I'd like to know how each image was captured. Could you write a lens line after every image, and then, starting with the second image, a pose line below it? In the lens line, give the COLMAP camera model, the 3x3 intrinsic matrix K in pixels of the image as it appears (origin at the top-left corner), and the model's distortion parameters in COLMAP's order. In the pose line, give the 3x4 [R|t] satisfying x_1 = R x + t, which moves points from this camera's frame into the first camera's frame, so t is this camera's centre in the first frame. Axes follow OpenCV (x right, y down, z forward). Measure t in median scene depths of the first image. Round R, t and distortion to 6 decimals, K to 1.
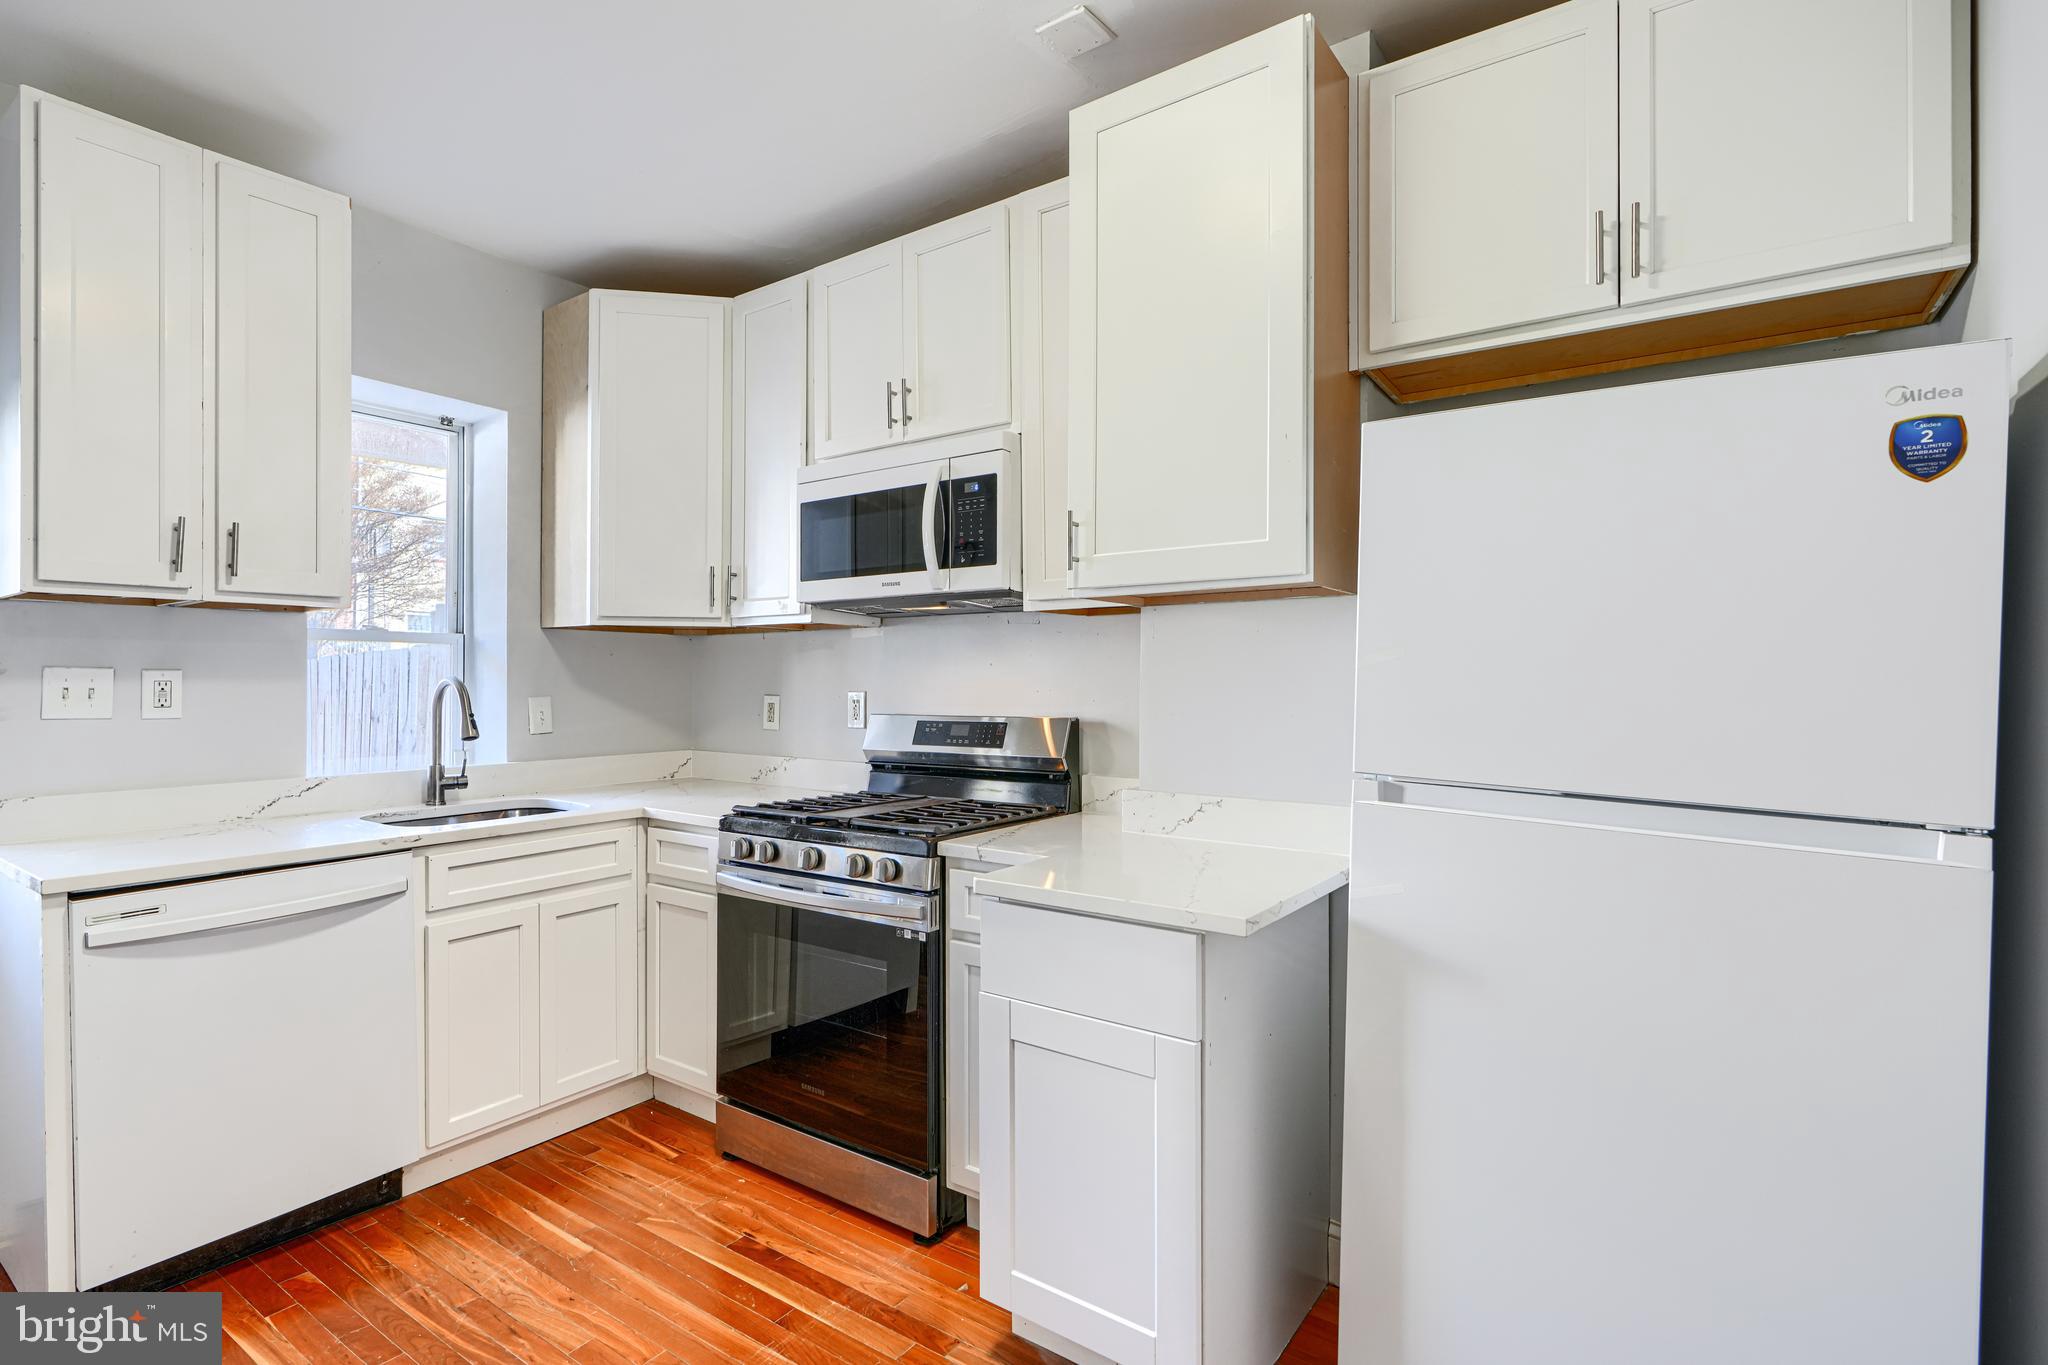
lens RADIAL K [[938.7, 0, 1014.0], [0, 938.7, 676.3], [0, 0, 1]] dist [0.002352, 0.000187]
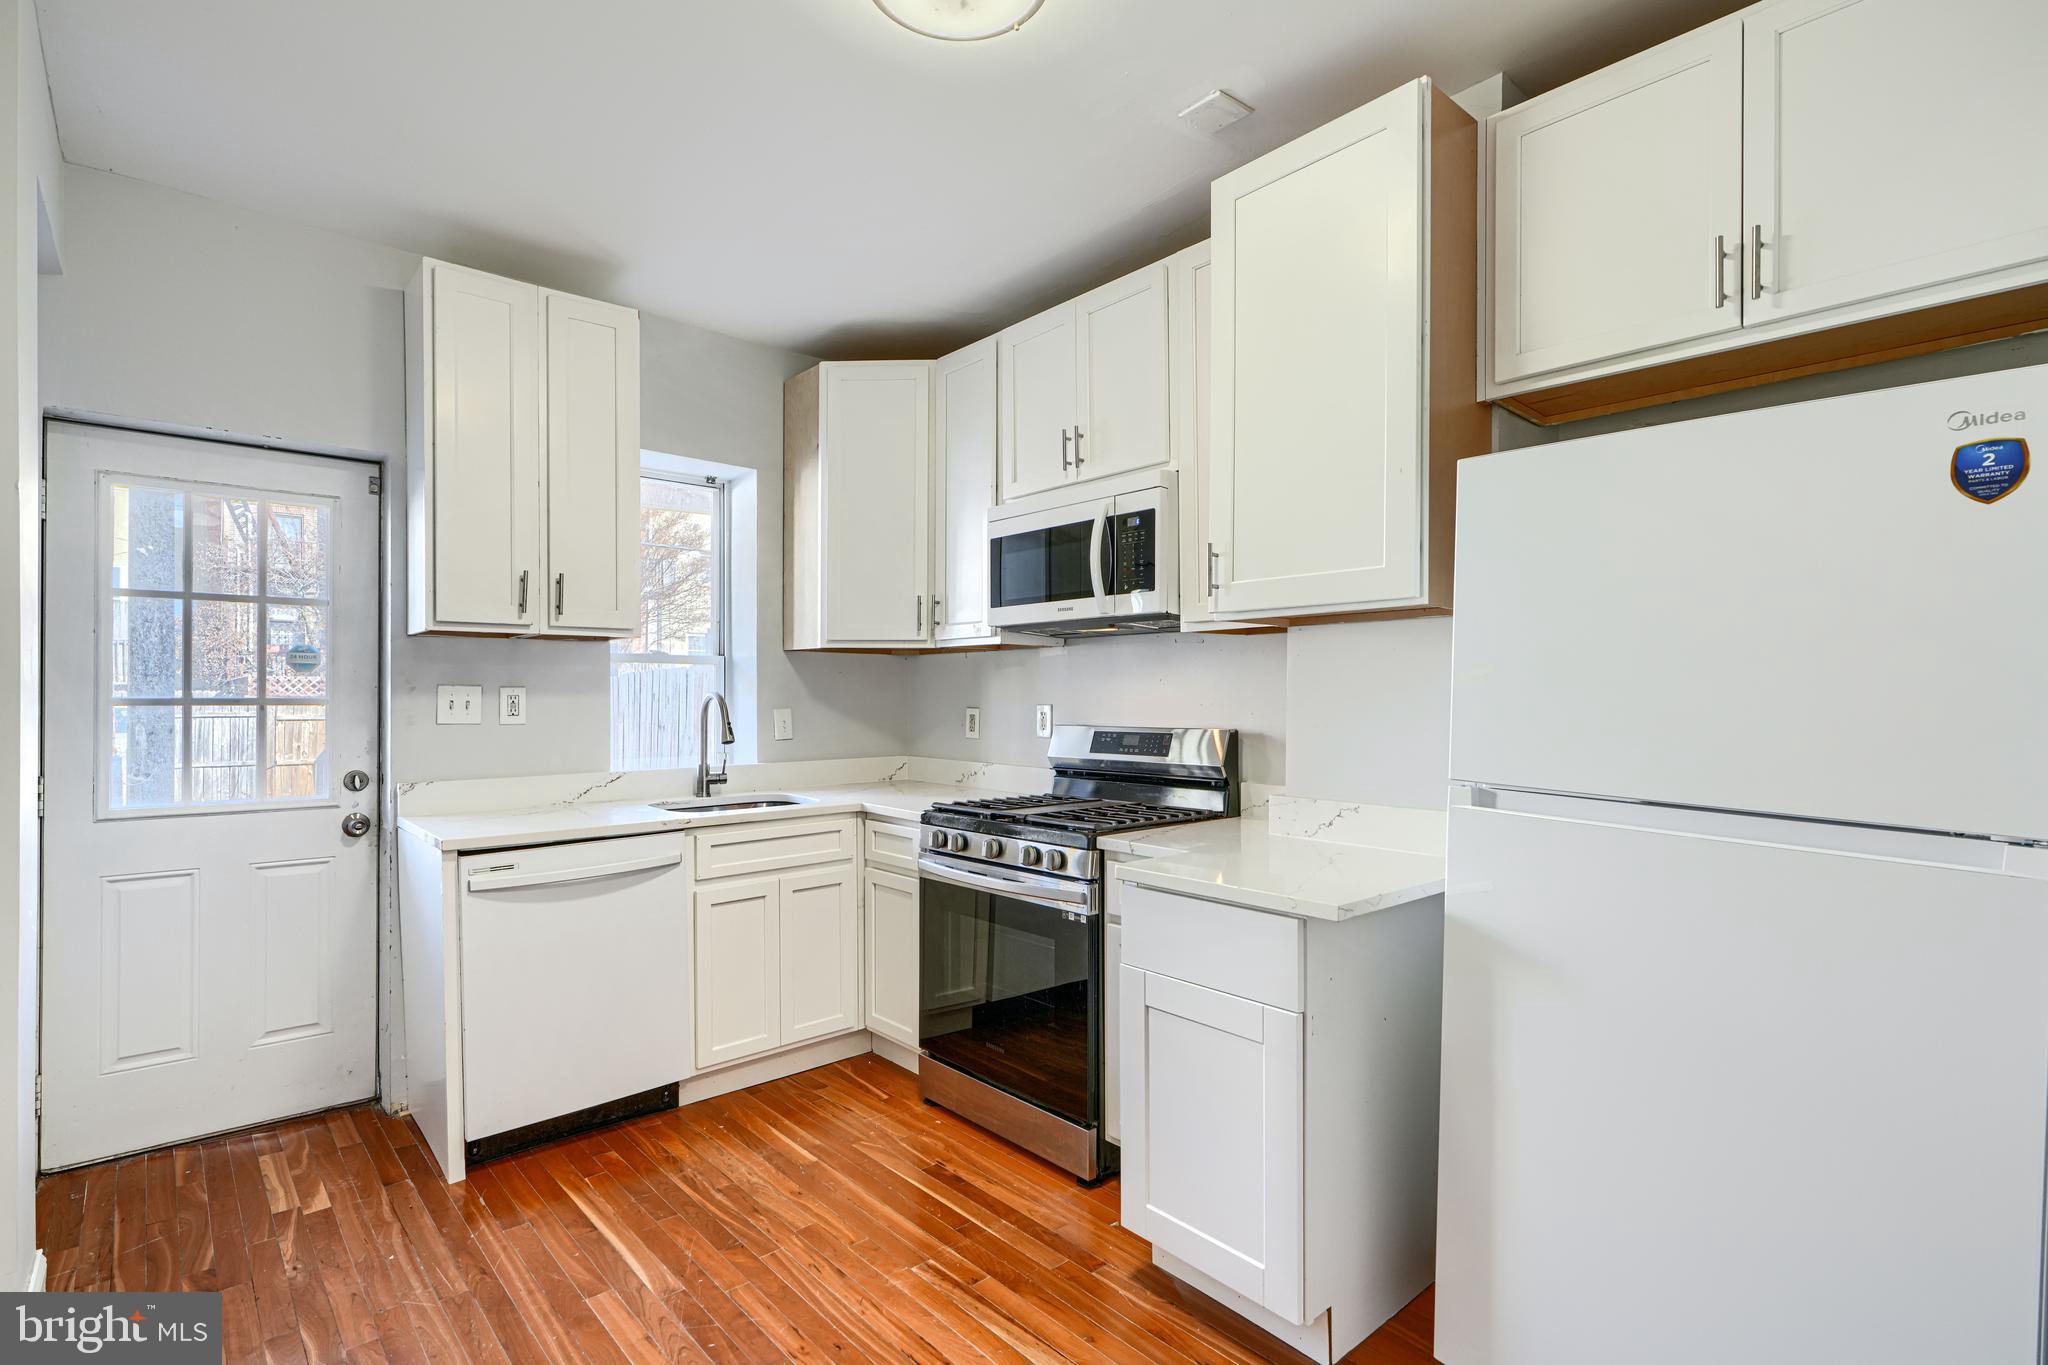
lens RADIAL K [[926.7, 0, 1036.4], [0, 926.7, 697.7], [0, 0, 1]] dist [0.003143, -0.000611]
pose [[0.977030, 0.000496, -0.213103, 0.085045], [0.001344, 0.999963, 0.008492, -0.002044], [0.213100, -0.008583, 0.976993, -0.111351]]
